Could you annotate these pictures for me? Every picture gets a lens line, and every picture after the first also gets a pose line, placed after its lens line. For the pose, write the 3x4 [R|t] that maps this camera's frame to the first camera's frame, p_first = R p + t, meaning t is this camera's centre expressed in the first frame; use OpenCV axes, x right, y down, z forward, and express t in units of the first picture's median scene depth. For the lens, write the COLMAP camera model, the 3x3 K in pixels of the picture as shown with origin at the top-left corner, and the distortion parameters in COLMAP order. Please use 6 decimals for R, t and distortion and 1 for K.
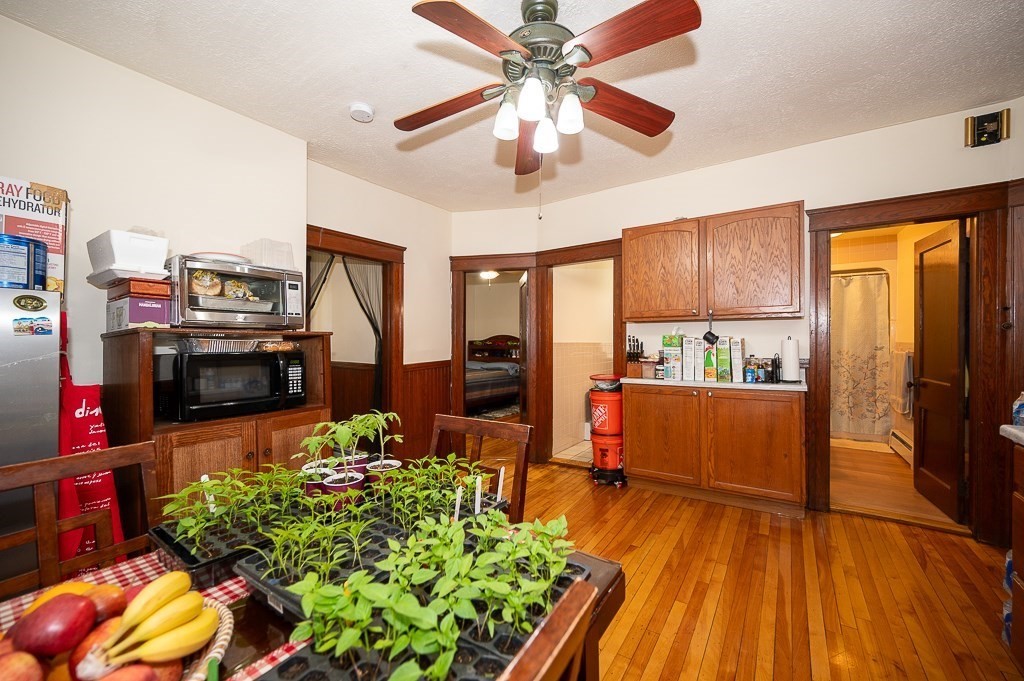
lens RADIAL K [[414.6, 0, 509.4], [0, 414.6, 339.3], [0, 0, 1]] dist [-0.000291, 0.000063]
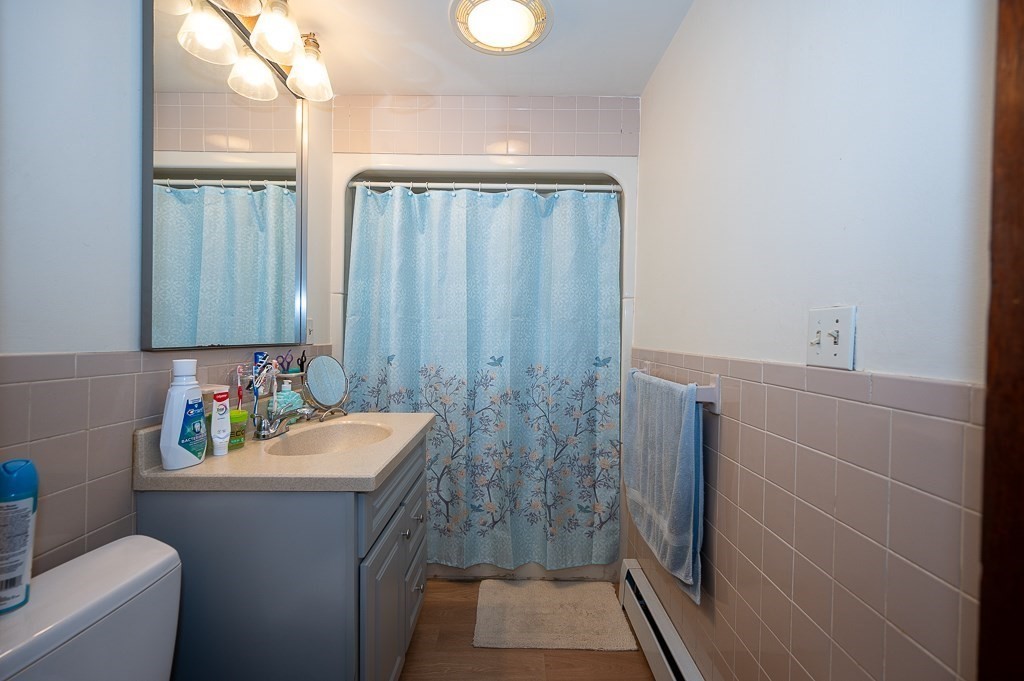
lens RADIAL K [[441.1, 0, 512.8], [0, 441.1, 339.1], [0, 0, 1]] dist [-0.000346, -0.000017]
pose [[0.825324, 0.010438, 0.564563, 0.549744], [-0.016031, 0.999859, 0.004950, -0.002732], [-0.564432, -0.013136, 0.825375, 0.667278]]
